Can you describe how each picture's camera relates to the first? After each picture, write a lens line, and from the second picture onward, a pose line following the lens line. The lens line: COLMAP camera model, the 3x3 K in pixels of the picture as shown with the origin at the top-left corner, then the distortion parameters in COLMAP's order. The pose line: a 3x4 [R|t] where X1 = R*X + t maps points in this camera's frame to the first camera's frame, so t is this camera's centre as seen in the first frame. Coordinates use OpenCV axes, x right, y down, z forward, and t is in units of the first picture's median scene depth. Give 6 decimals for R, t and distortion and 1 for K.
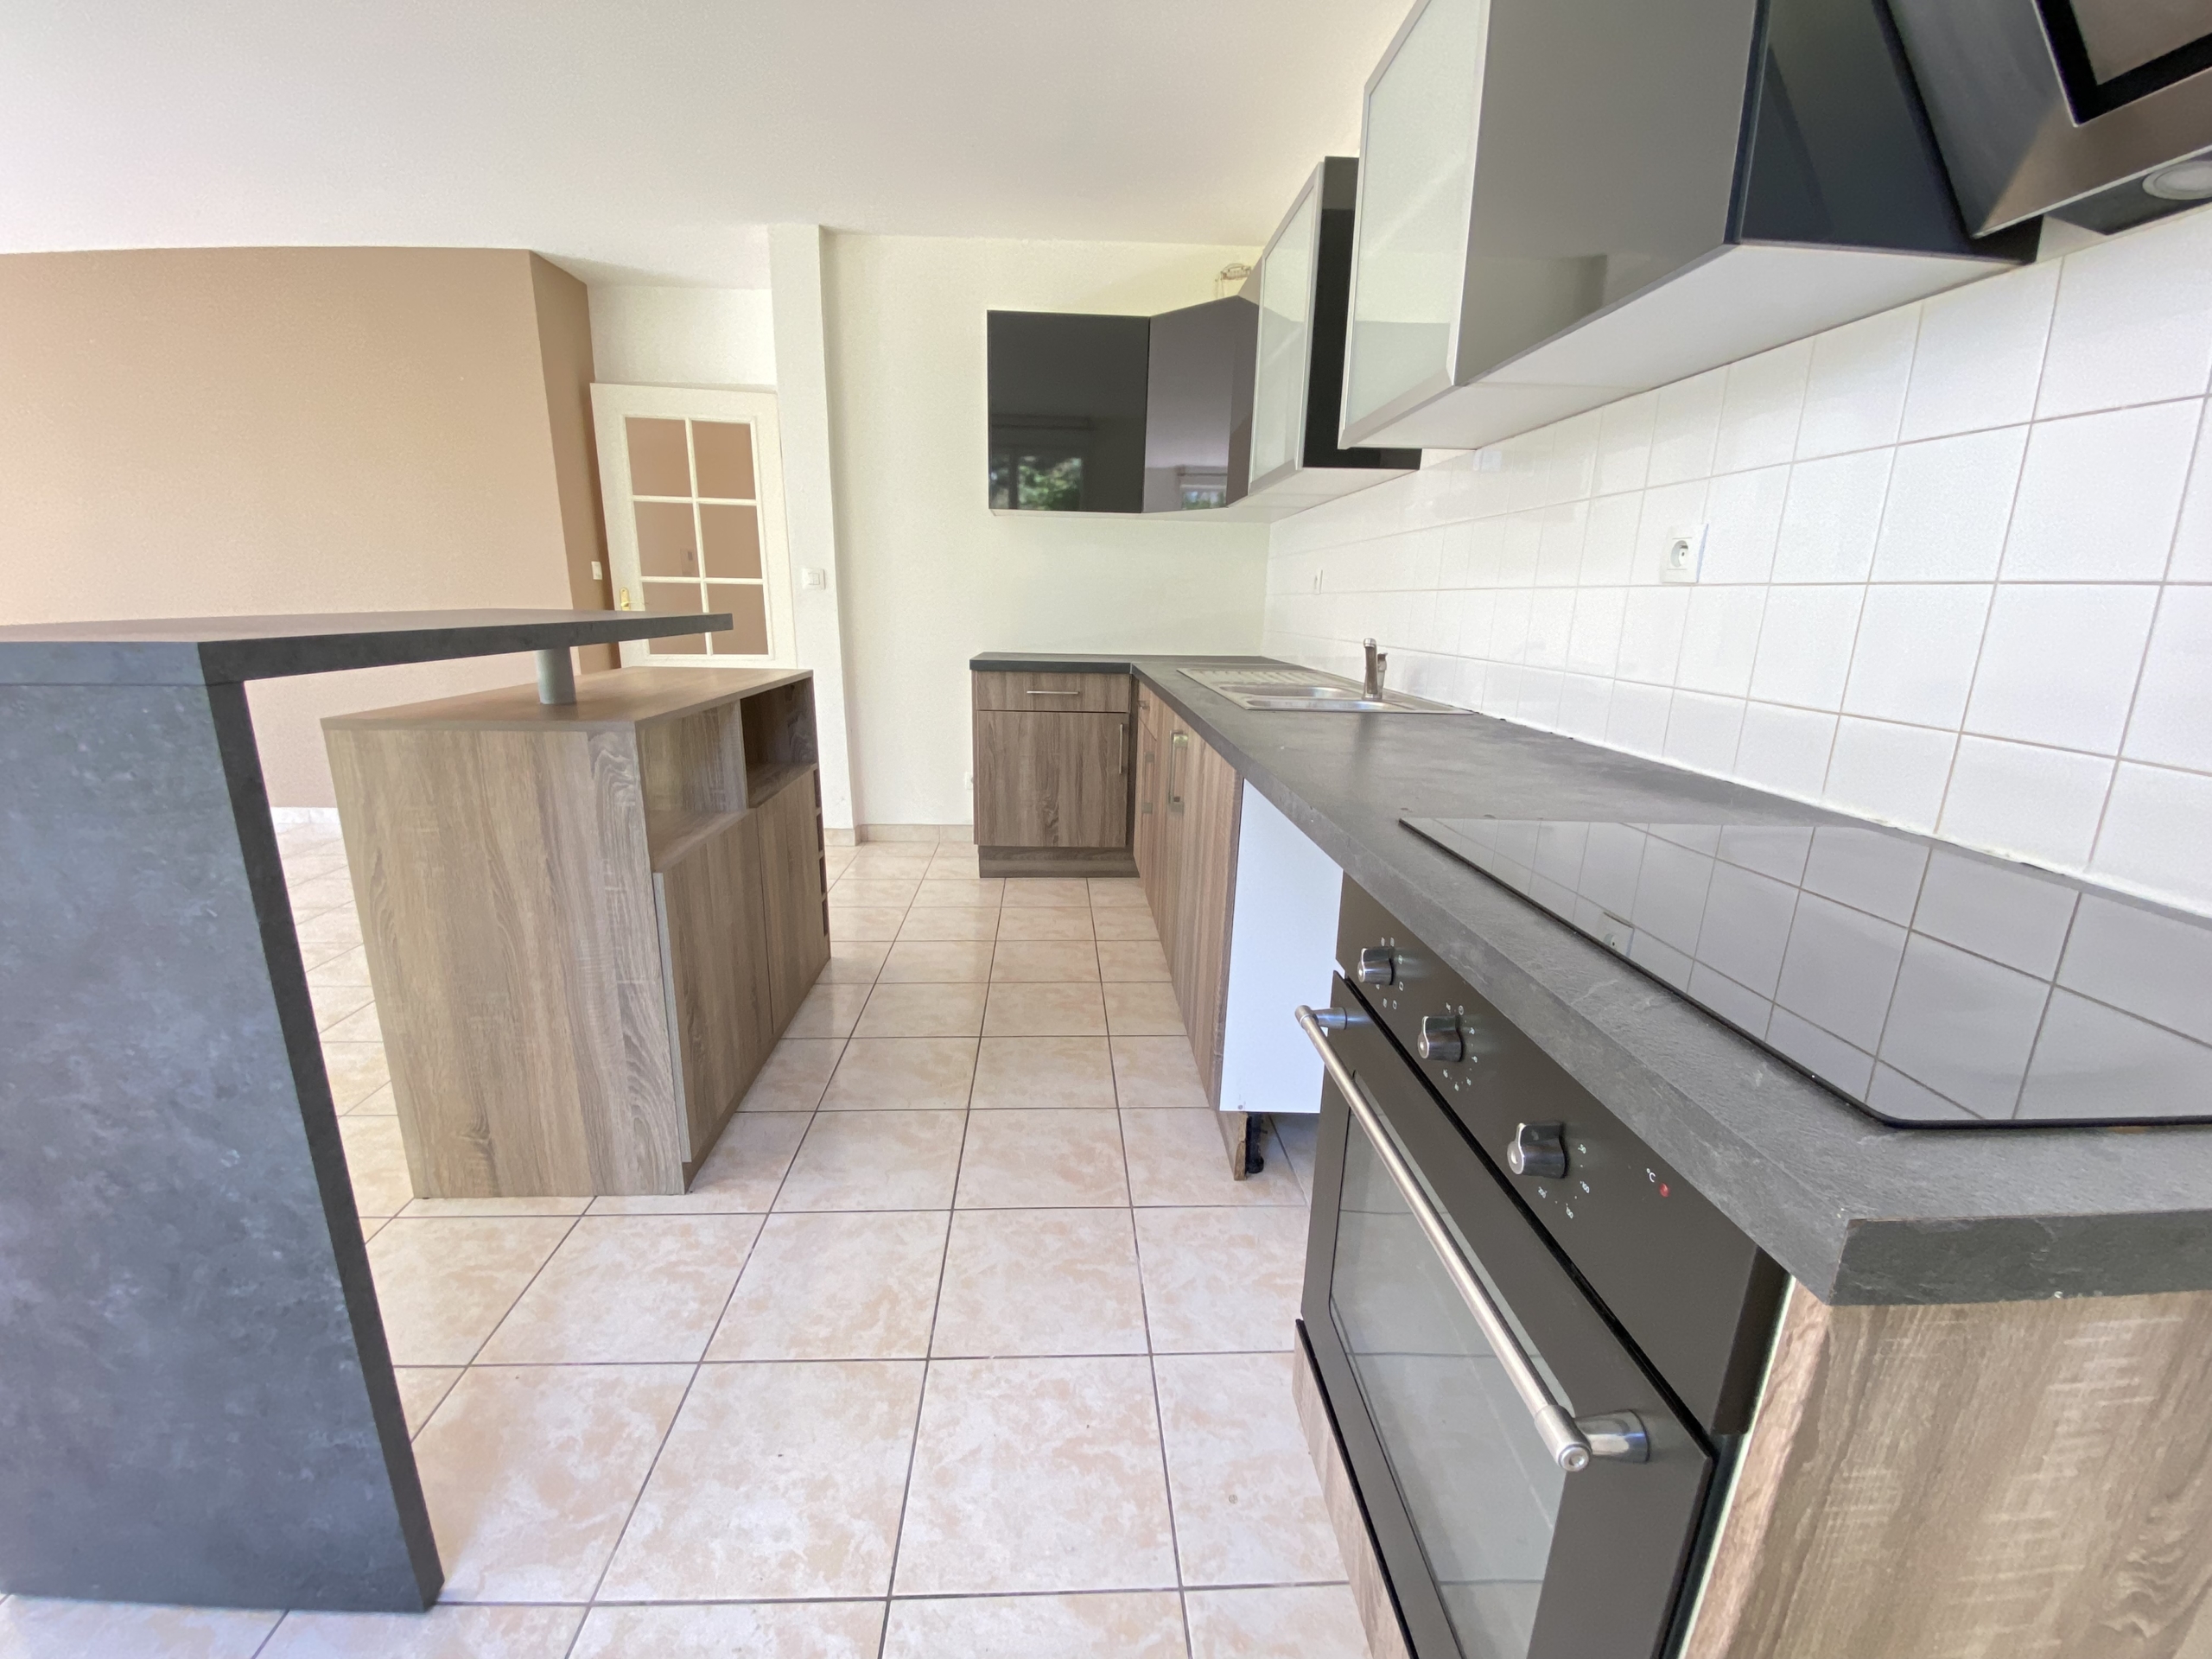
lens RADIAL K [[903.1, 0, 1089.0], [0, 903.1, 829.2], [0, 0, 1]] dist [-0.006682, -0.006356]
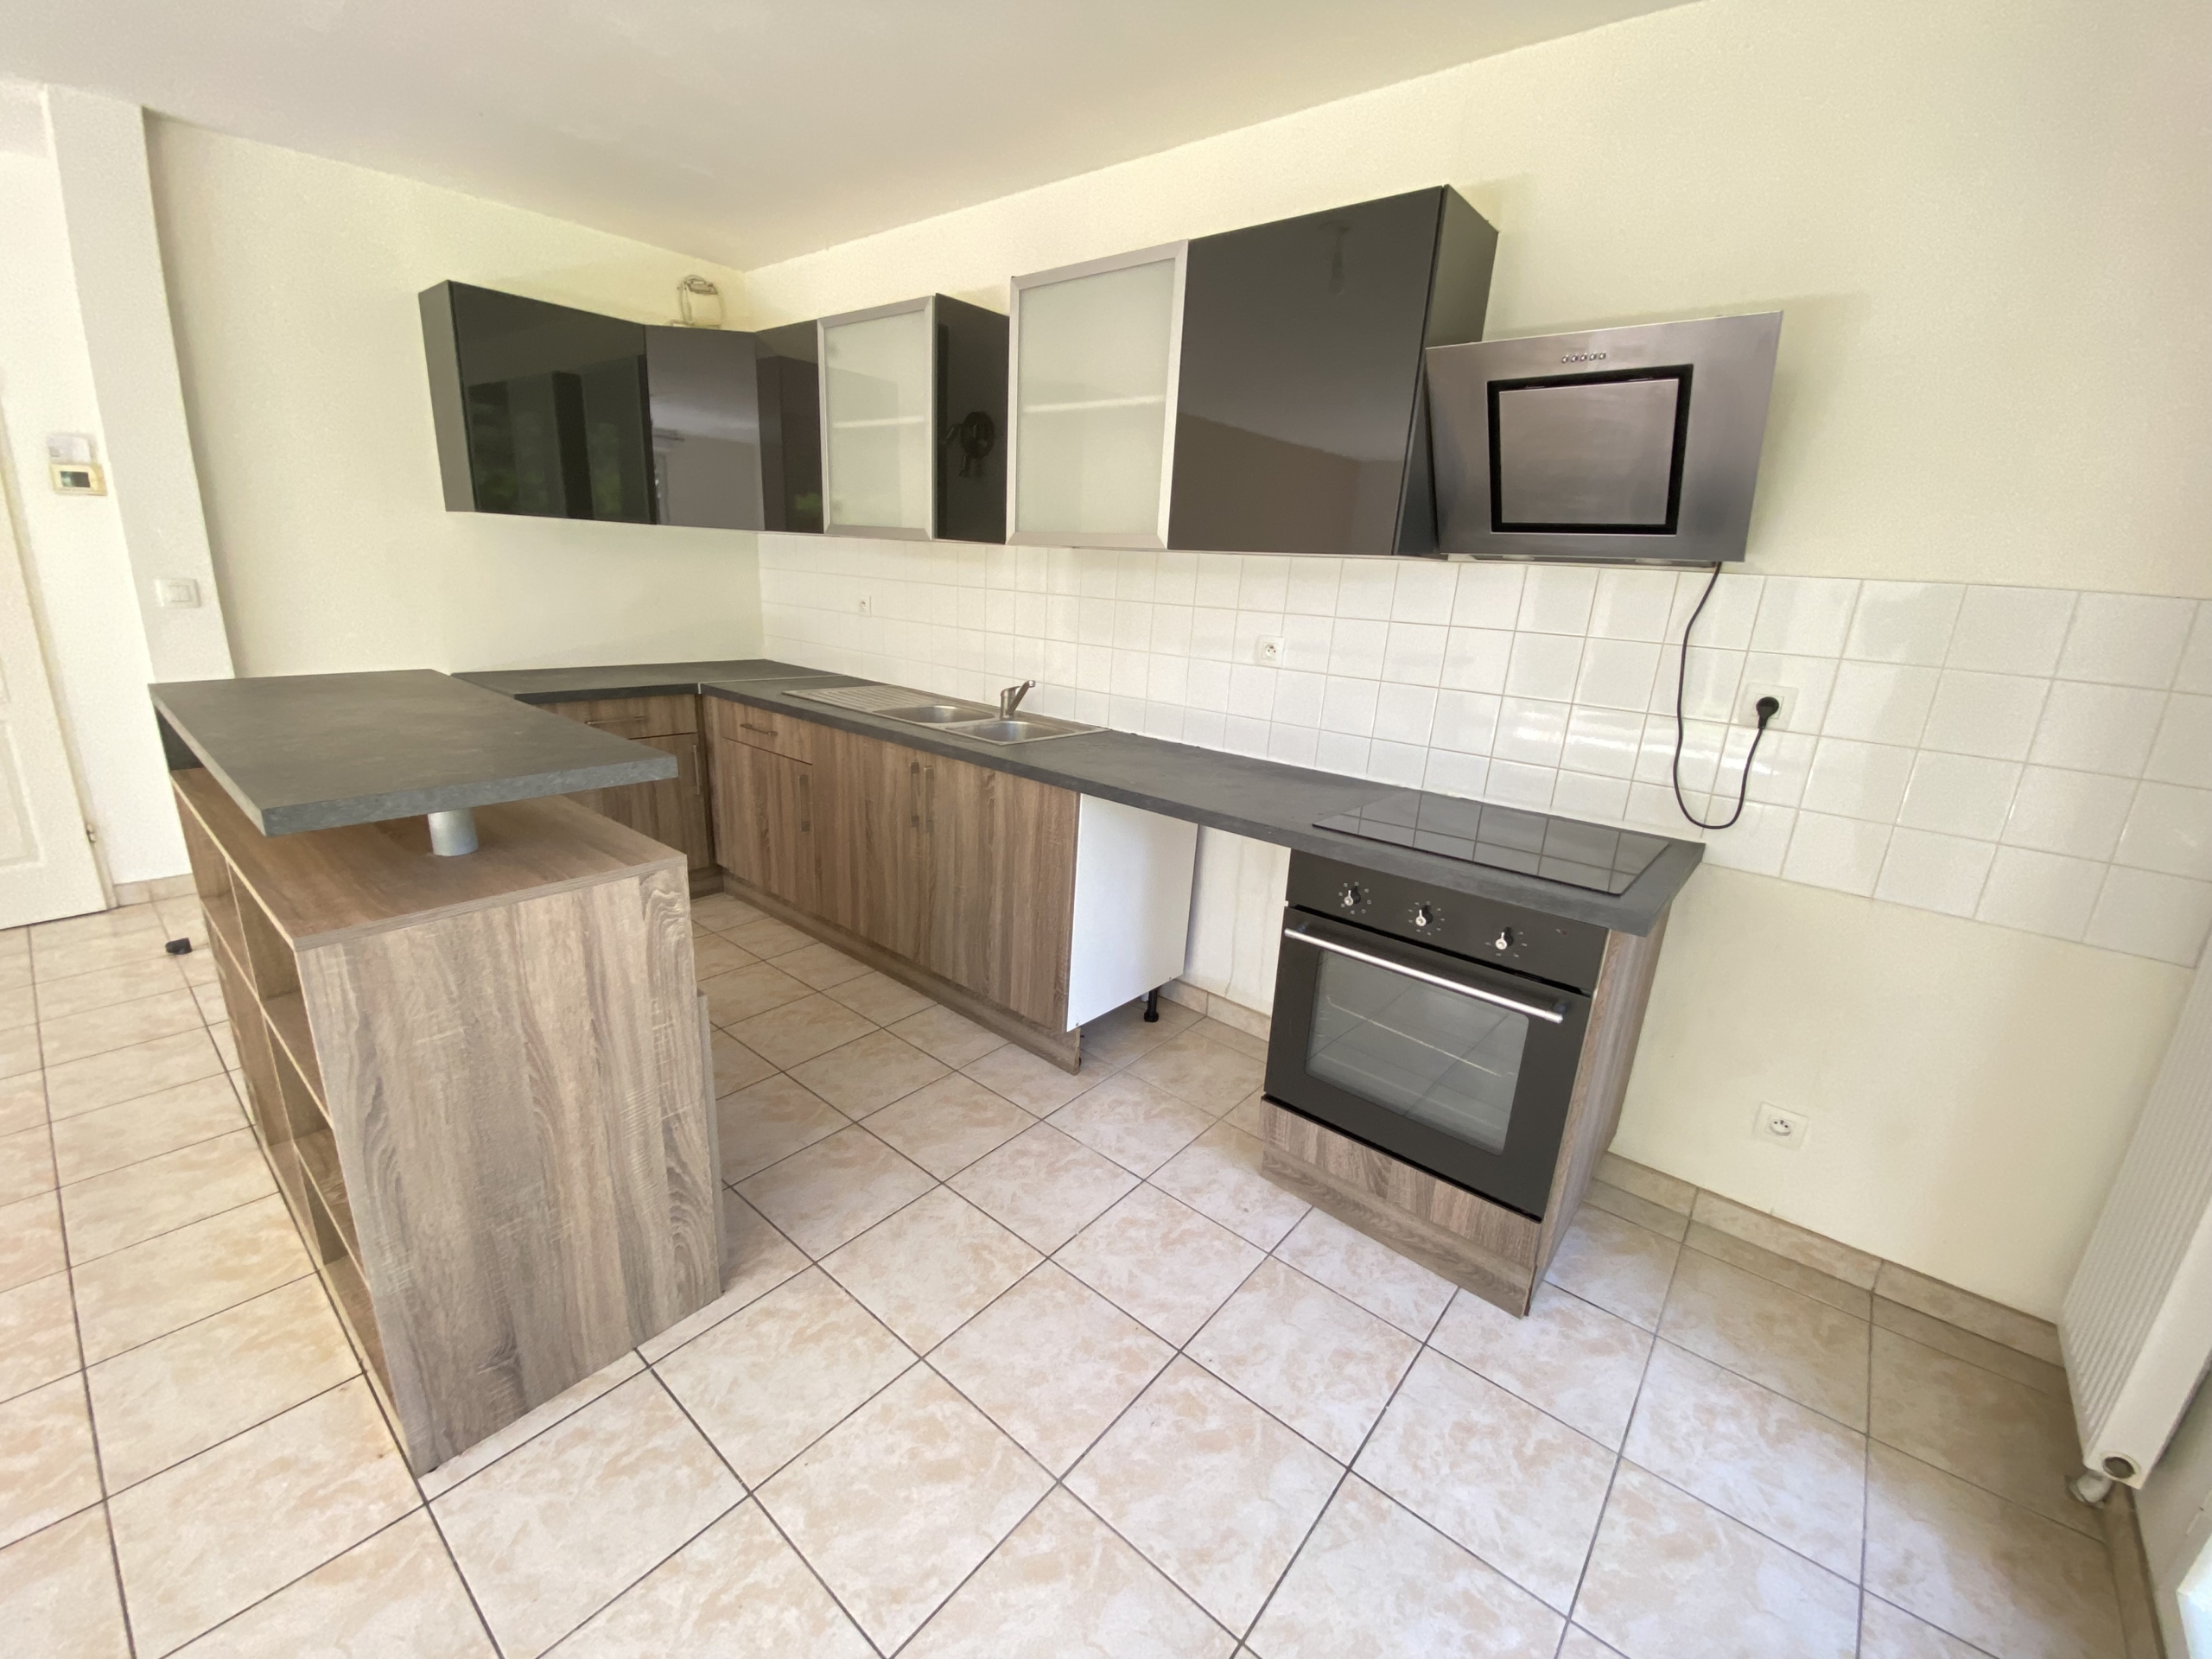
lens RADIAL K [[903.1, 0, 1113.4], [0, 903.1, 818.7], [0, 0, 1]] dist [-0.006682, -0.006356]
pose [[0.667319, -0.184768, 0.721489, -0.848032], [0.142401, 0.982519, 0.119907, -0.199399], [-0.731031, 0.022725, 0.681965, -0.034640]]
